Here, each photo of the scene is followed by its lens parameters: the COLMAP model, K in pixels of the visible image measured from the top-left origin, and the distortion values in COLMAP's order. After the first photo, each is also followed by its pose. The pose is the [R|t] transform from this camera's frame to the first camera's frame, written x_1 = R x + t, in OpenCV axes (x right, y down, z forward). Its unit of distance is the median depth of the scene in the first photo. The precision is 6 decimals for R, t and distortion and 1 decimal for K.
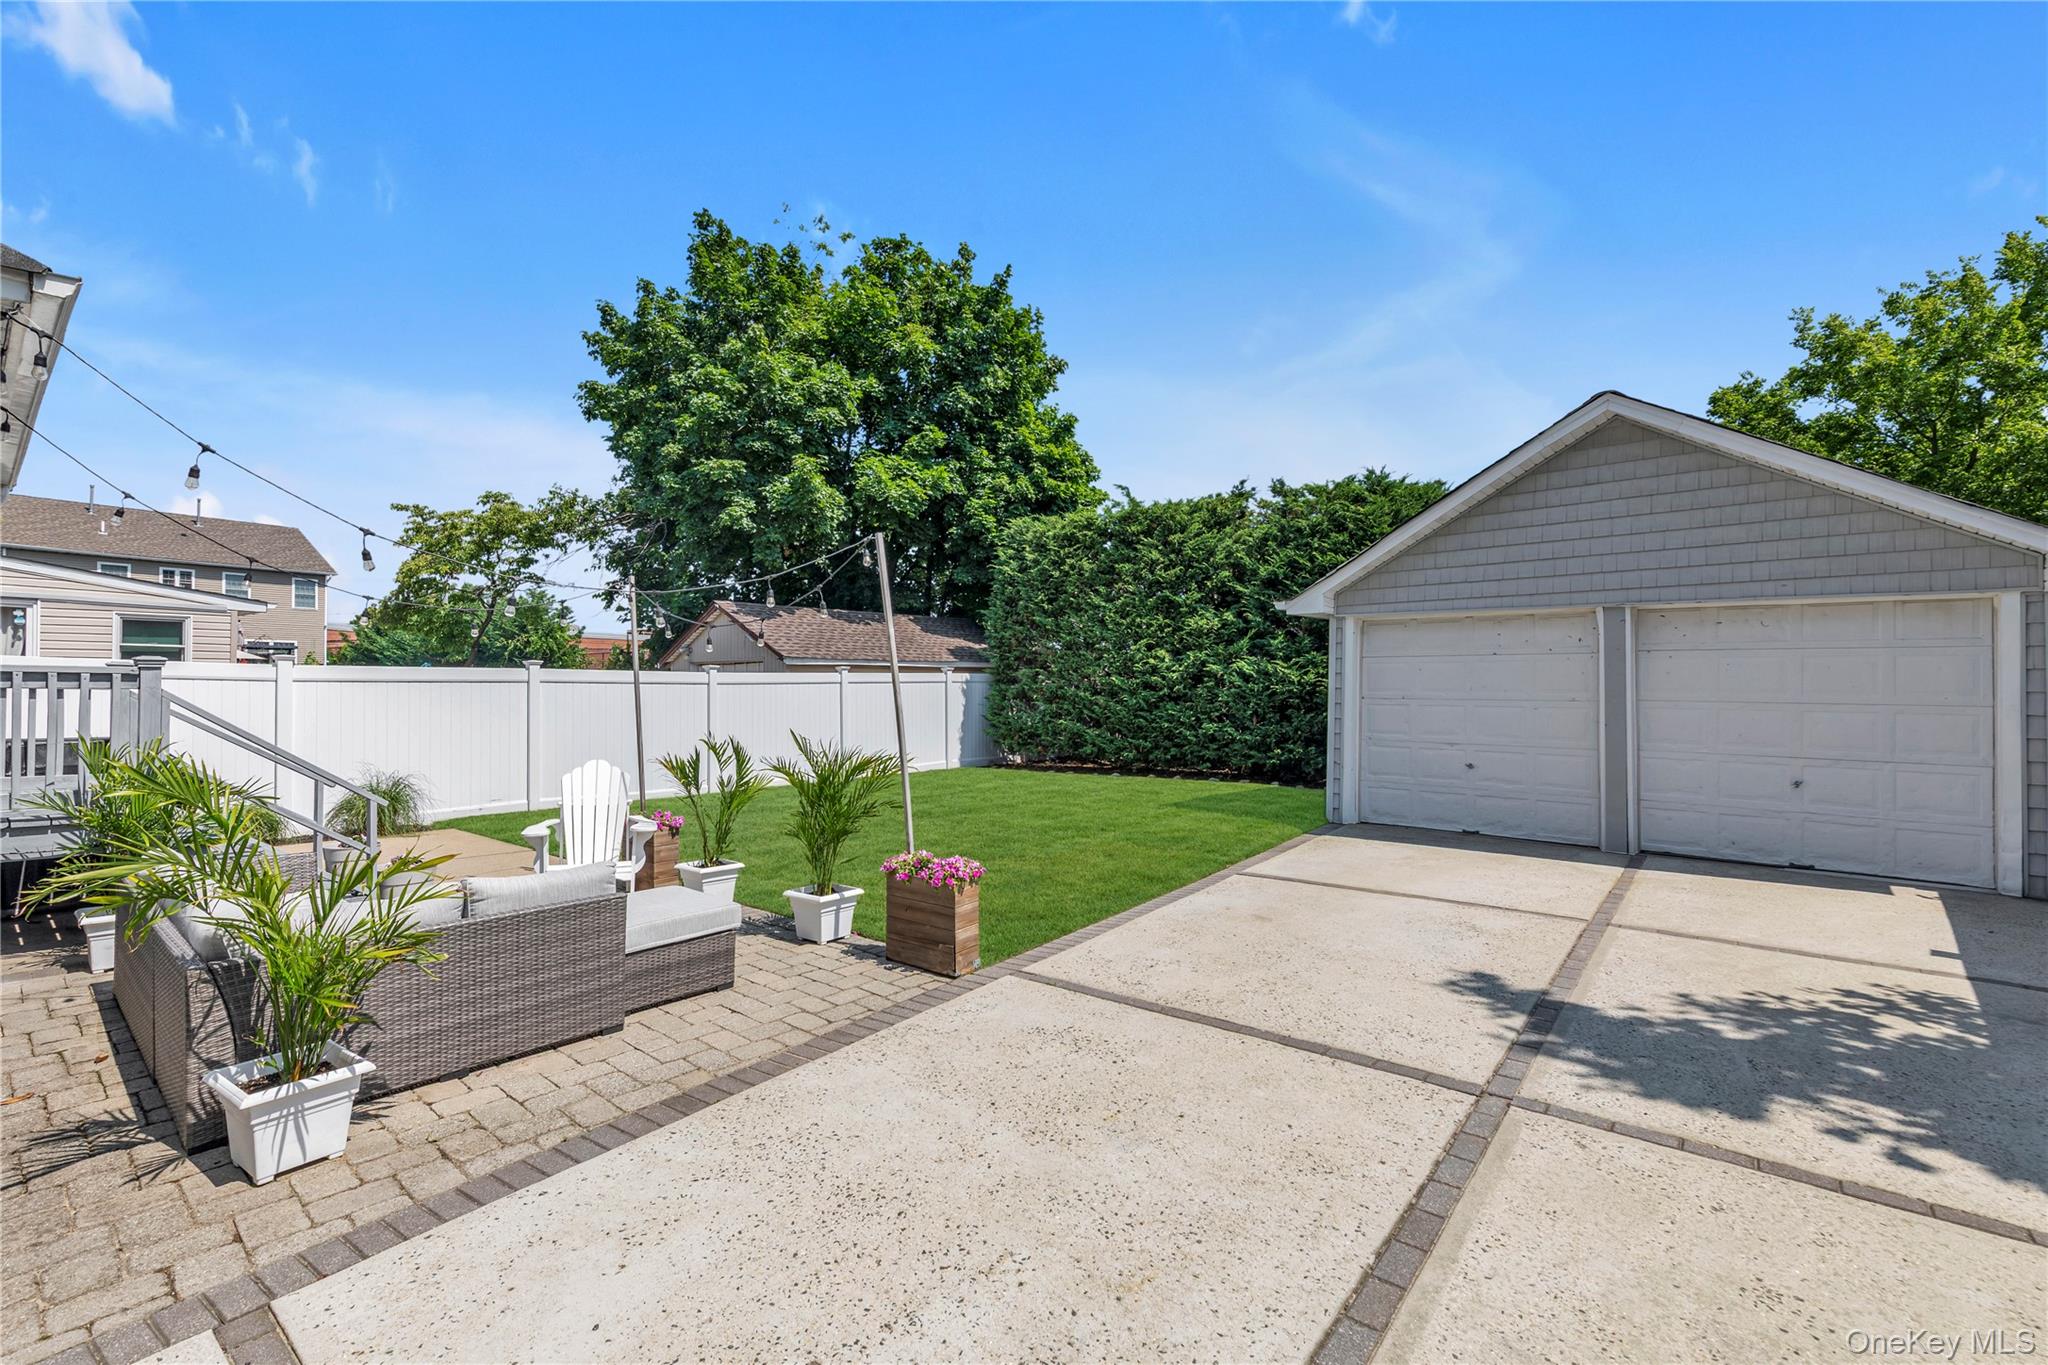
lens RADIAL K [[887.0, 0, 1019.5], [0, 887.0, 690.2], [0, 0, 1]] dist [-0.002563, -0.001165]
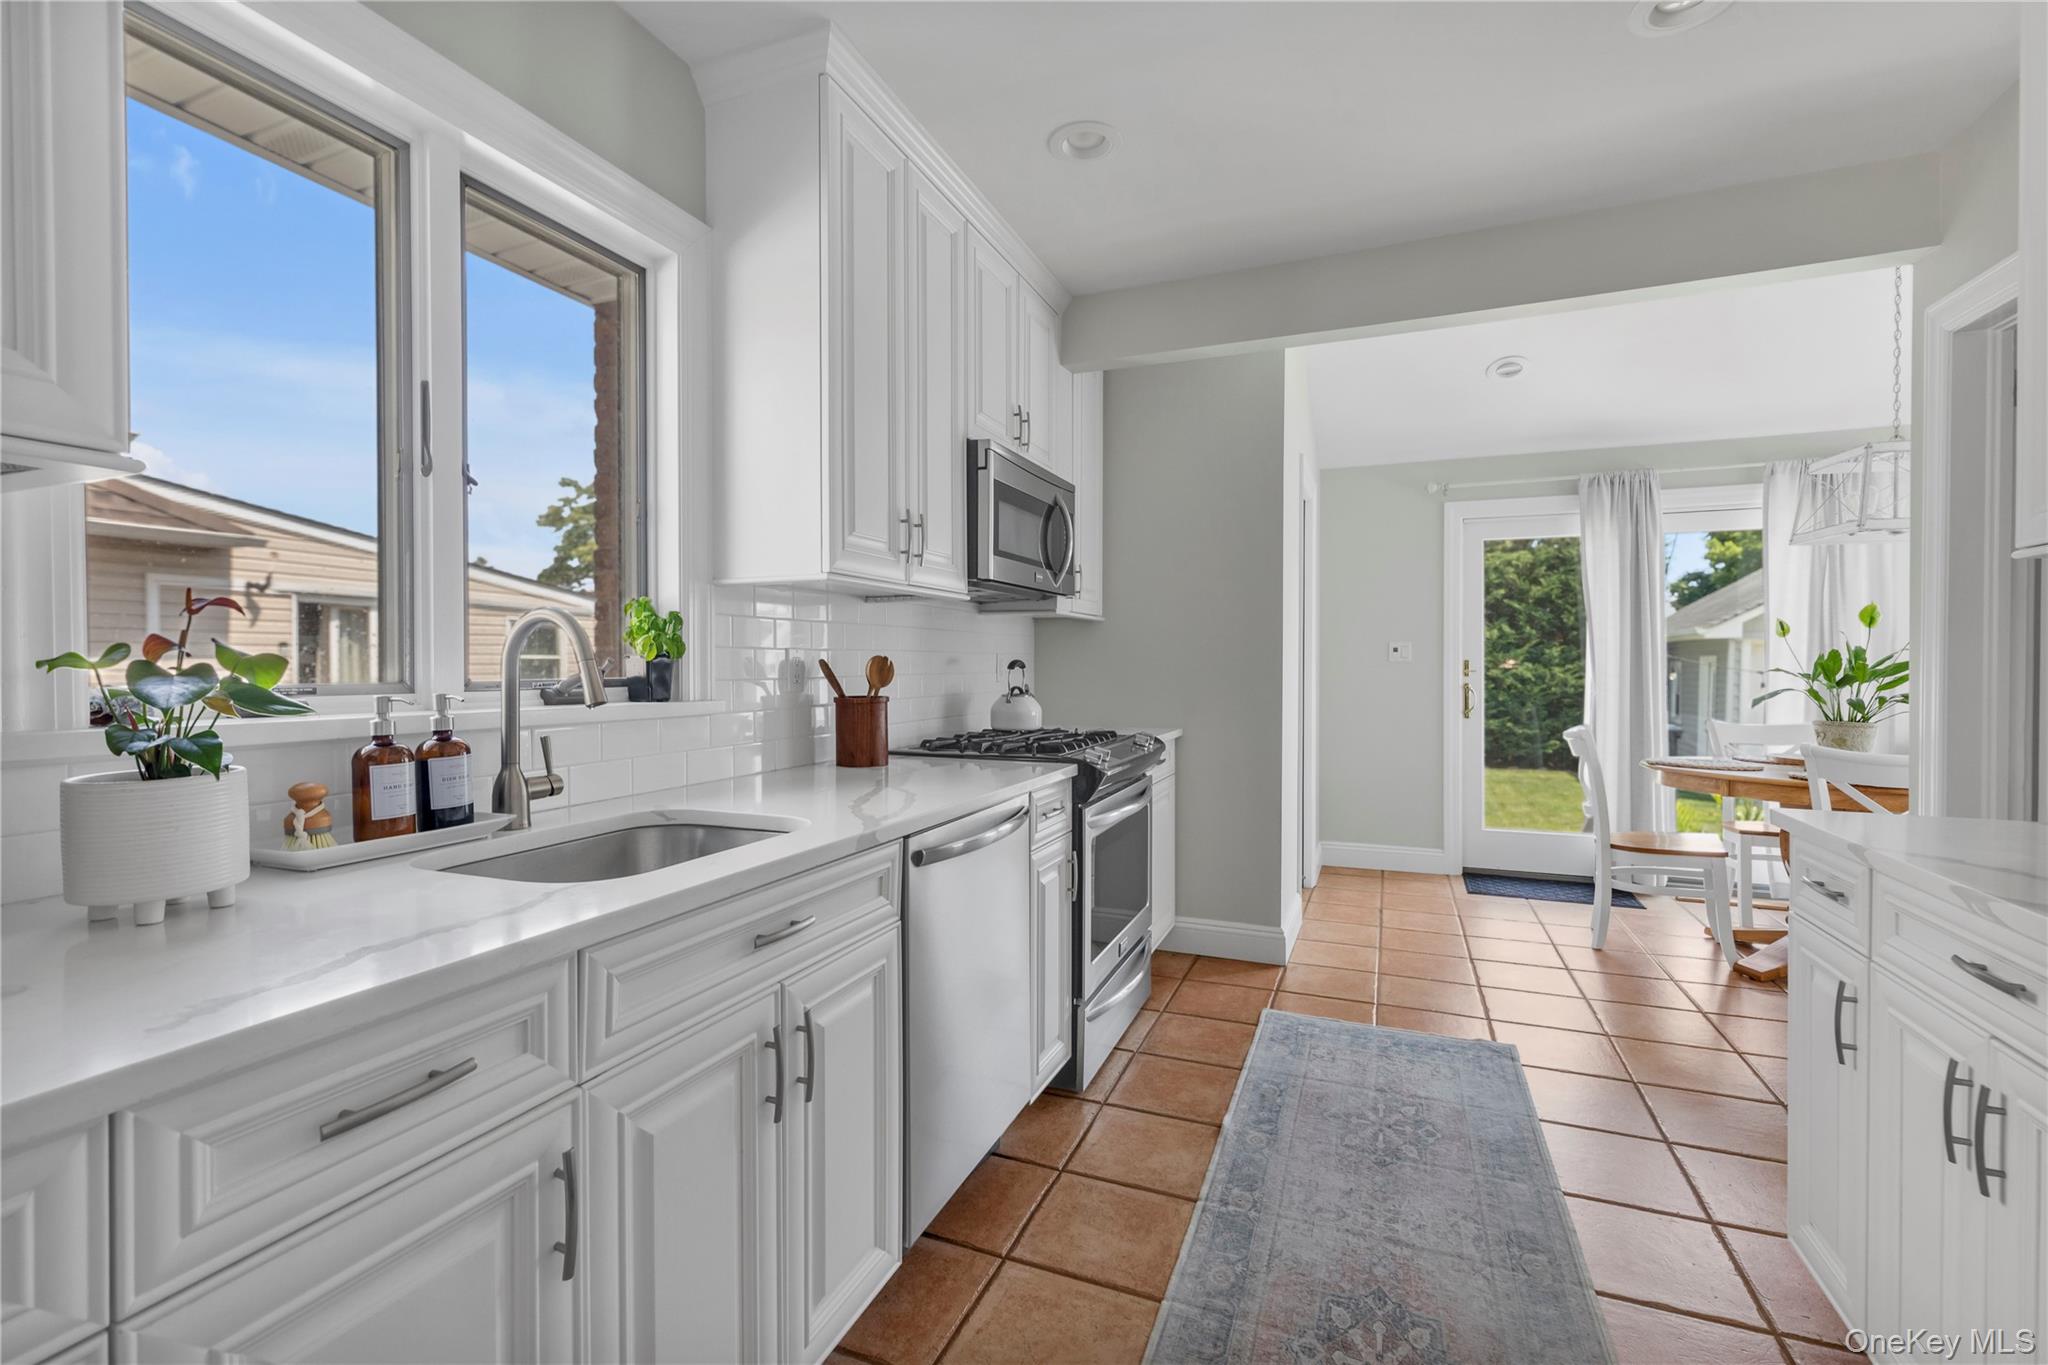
lens RADIAL K [[887.0, 0, 1014.0], [0, 887.0, 673.6], [0, 0, 1]] dist [-0.002563, -0.001165]
pose [[0.957819, -0.007560, 0.287273, -0.777387], [0.005092, 0.999943, 0.009339, -0.041027], [-0.287327, -0.007482, 0.957803, 0.067520]]
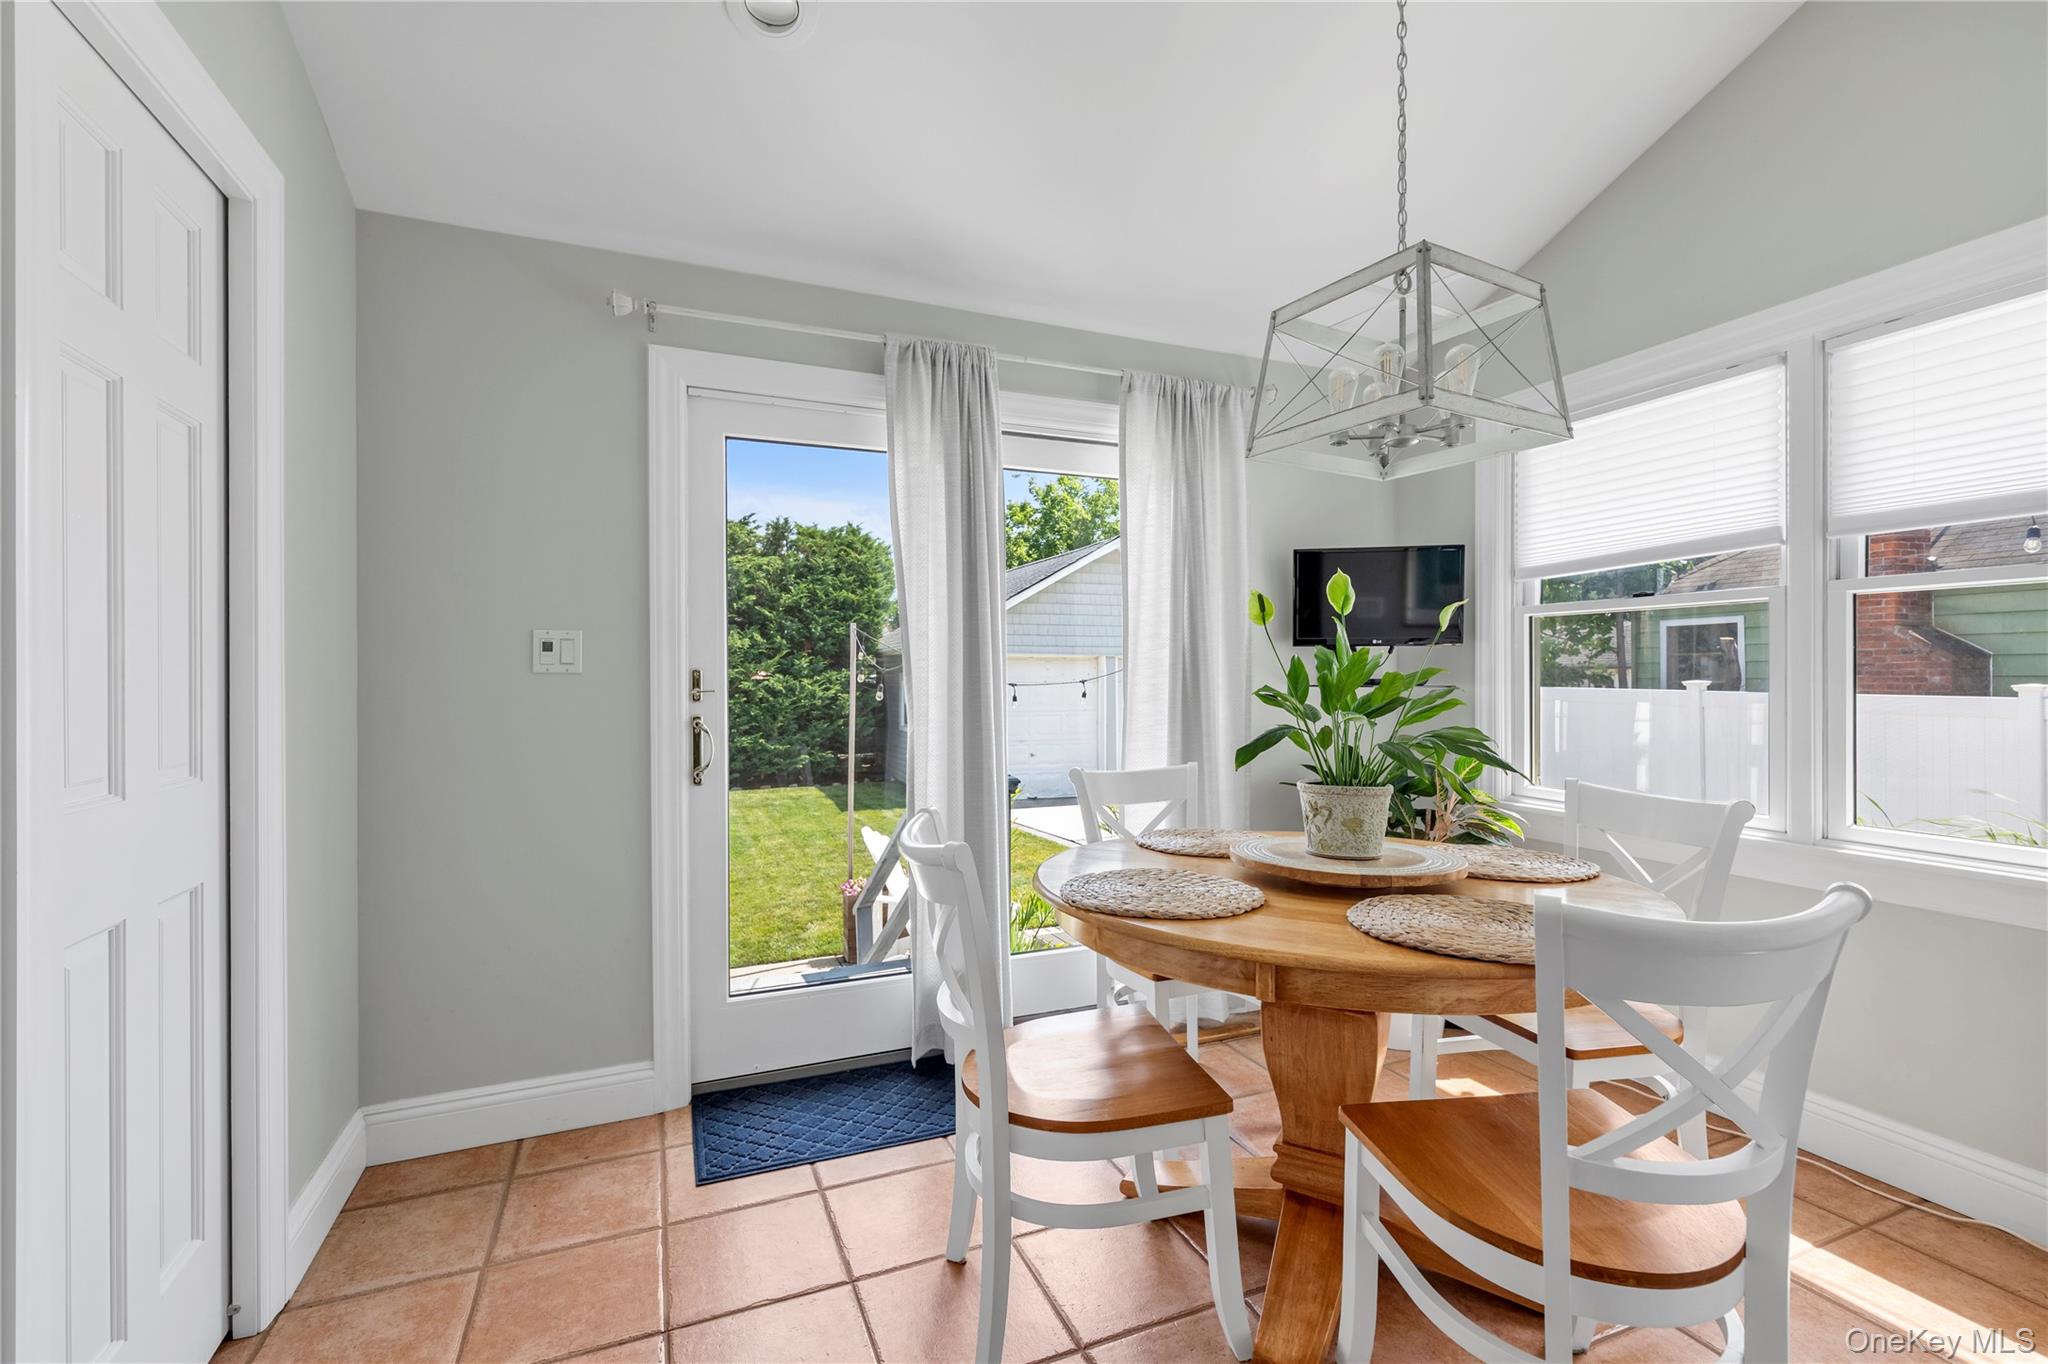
lens RADIAL K [[887.0, 0, 1016.7], [0, 887.0, 675.3], [0, 0, 1]] dist [-0.002563, -0.001165]
pose [[0.467597, -0.005808, 0.883923, -0.619175], [0.006412, 0.999974, 0.003178, -0.041236], [-0.883919, 0.004182, 0.467622, 0.224873]]
